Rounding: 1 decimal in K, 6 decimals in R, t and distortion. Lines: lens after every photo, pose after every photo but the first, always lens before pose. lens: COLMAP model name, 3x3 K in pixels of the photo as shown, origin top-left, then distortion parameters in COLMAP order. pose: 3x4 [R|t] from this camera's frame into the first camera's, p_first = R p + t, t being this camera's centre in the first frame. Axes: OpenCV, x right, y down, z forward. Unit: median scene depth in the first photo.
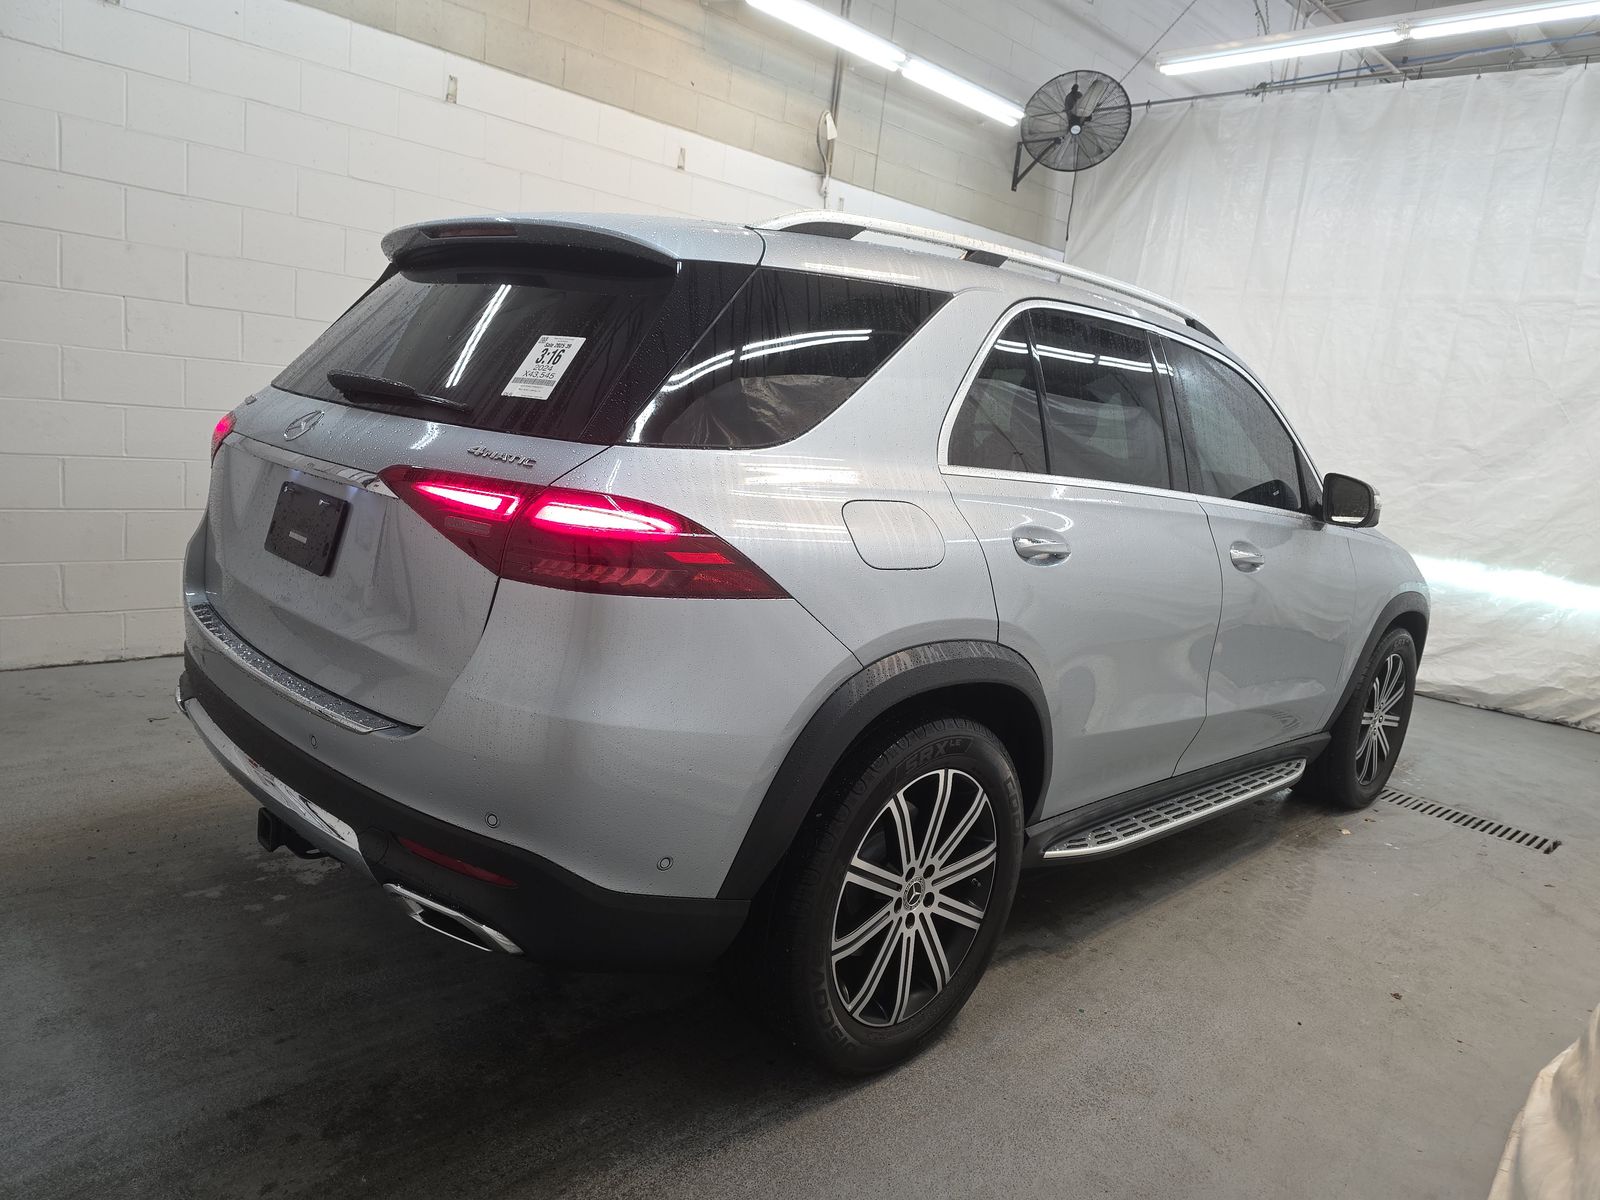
lens RADIAL K [[1082.2, 0, 802.5], [0, 1082.2, 606.6], [0, 0, 1]] dist [0.036271, -0.033412]
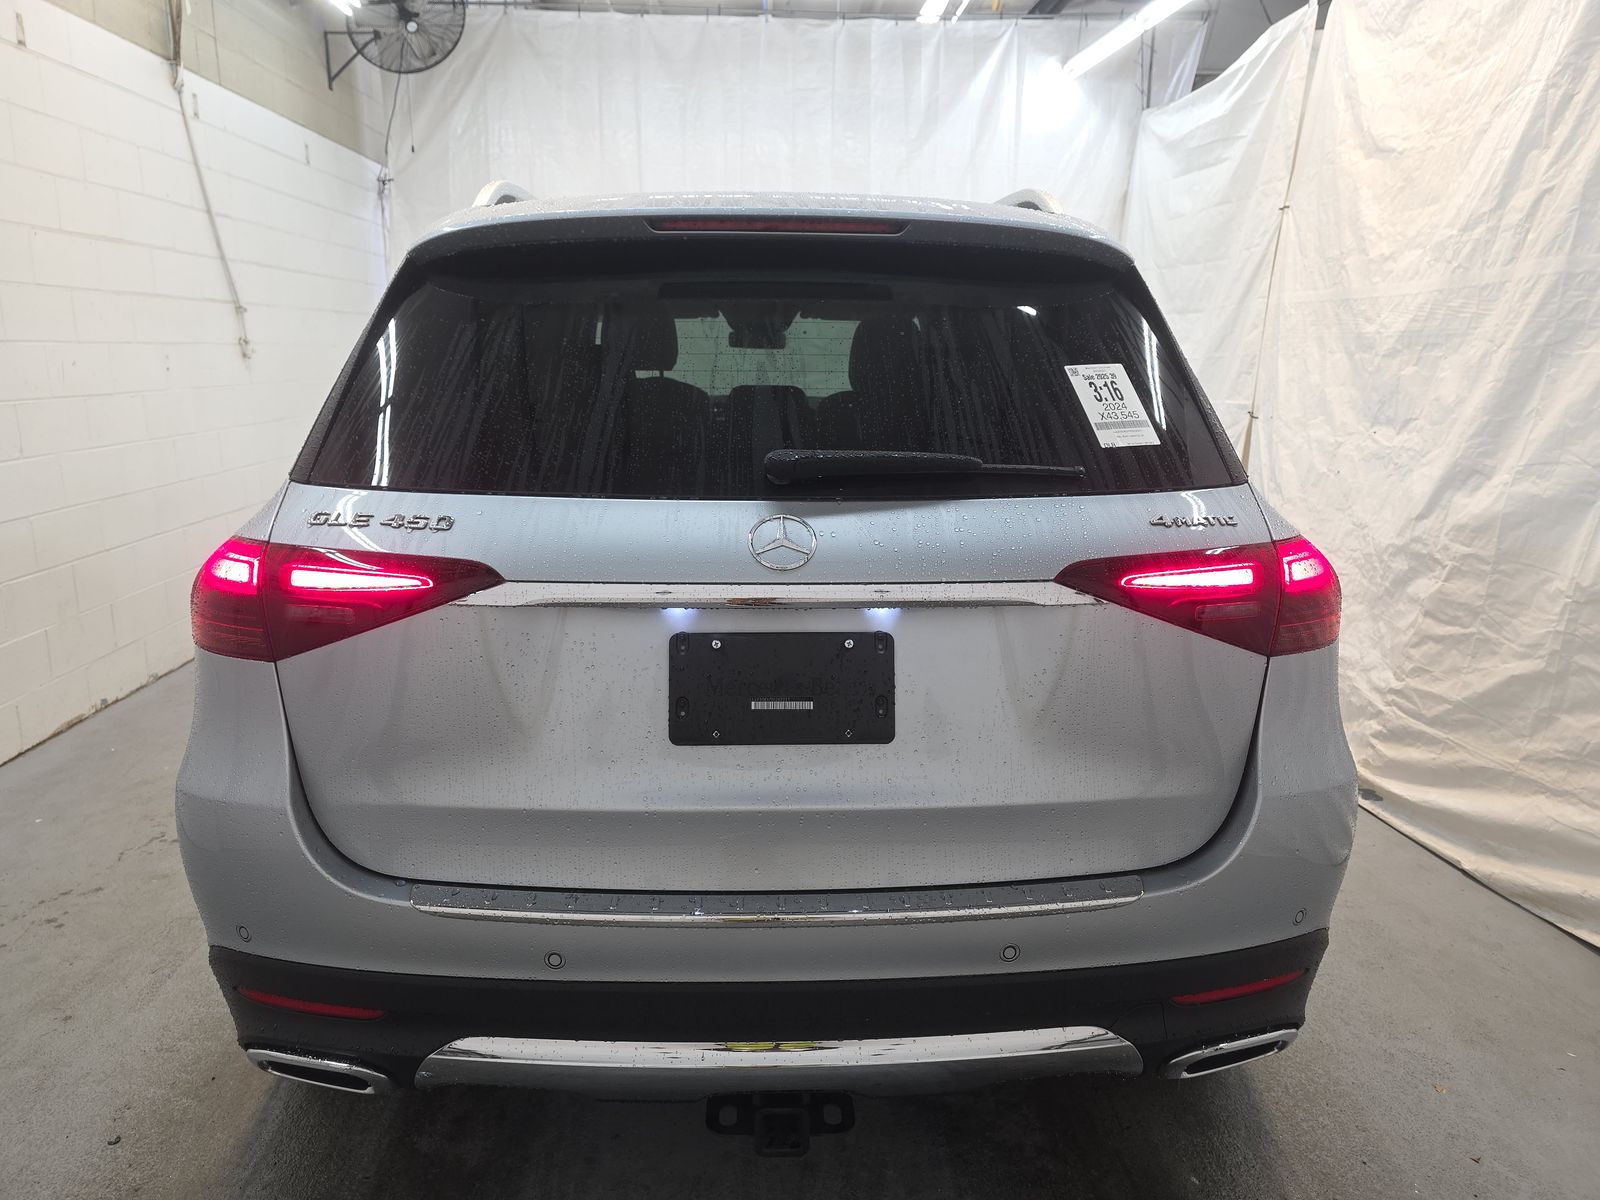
lens RADIAL K [[1057.3, 0, 800.0], [0, 1057.3, 600.0], [0, 0, 1]] dist [0.055265, -0.042433]
pose [[0.670700, -0.271985, 0.690062, -0.437772], [0.207845, 0.961987, 0.177150, -0.118516], [-0.712013, 0.024612, 0.701735, 0.263156]]
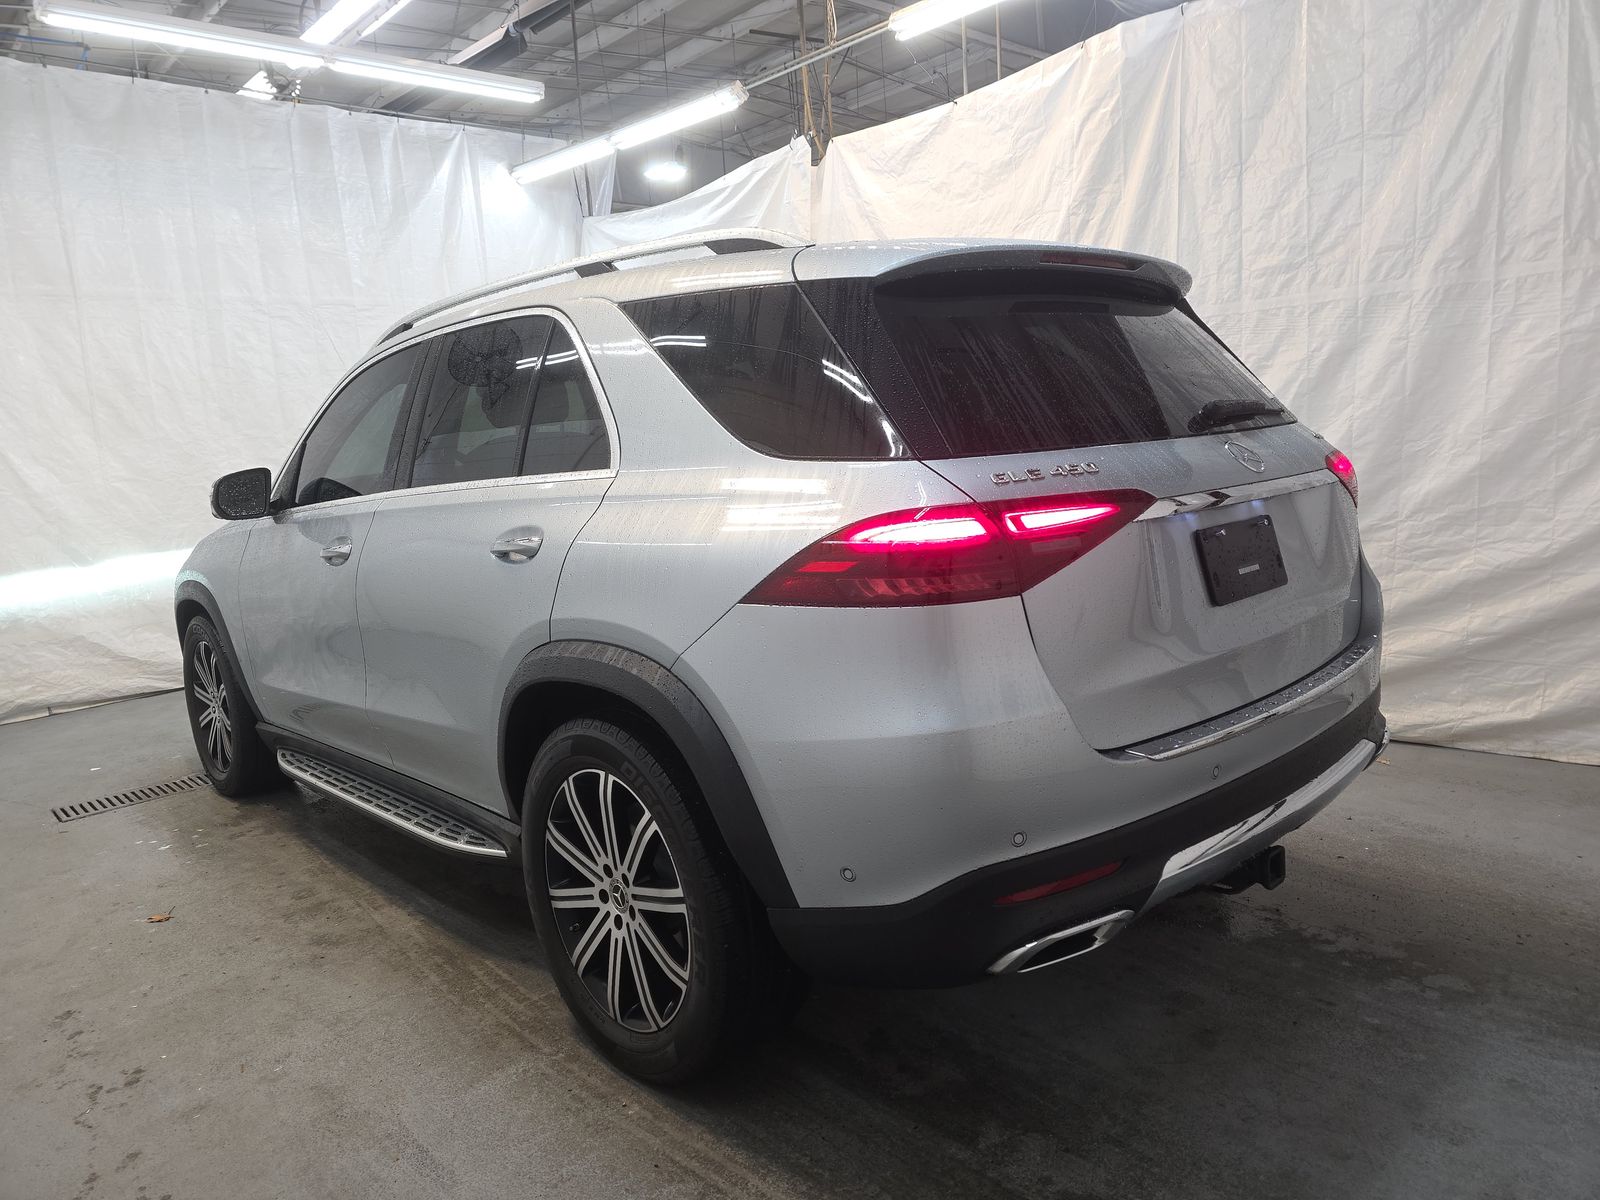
lens RADIAL K [[1057.3, 0, 800.0], [0, 1057.3, 600.0], [0, 0, 1]] dist [0.055265, -0.042433]
pose [[0.034687, -0.268850, 0.962557, -0.696314], [0.260233, 0.932342, 0.251033, -0.190598], [-0.964922, 0.241782, 0.102304, 0.638297]]
